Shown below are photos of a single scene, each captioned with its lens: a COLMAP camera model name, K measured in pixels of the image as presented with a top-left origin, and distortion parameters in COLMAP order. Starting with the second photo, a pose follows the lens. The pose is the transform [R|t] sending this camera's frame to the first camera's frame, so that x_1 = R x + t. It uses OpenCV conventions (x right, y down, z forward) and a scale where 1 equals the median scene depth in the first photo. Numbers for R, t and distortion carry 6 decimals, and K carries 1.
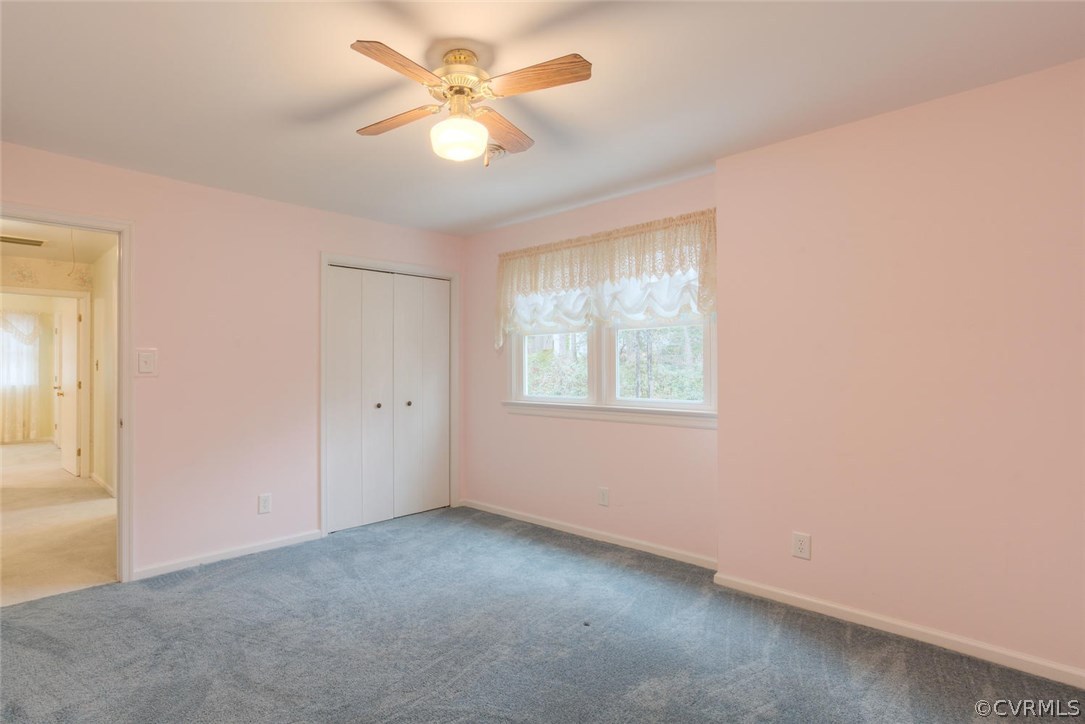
lens RADIAL K [[520.3, 0, 529.8], [0, 520.3, 360.2], [0, 0, 1]] dist [-0.052137, 0.029489]
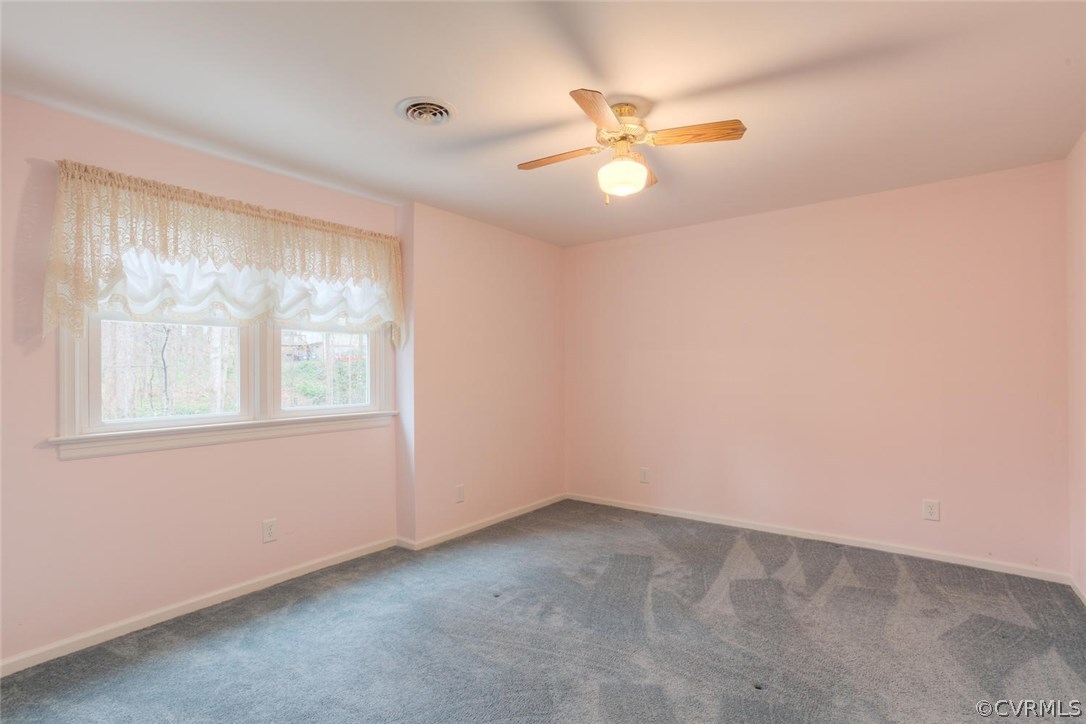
lens RADIAL K [[520.8, 0, 530.3], [0, 520.8, 360.2], [0, 0, 1]] dist [-0.052137, 0.029489]
pose [[-0.068902, 0.023340, 0.997350, -0.706314], [-0.006967, 0.999691, -0.023876, 0.010079], [-0.997599, -0.008594, -0.068718, 0.654586]]
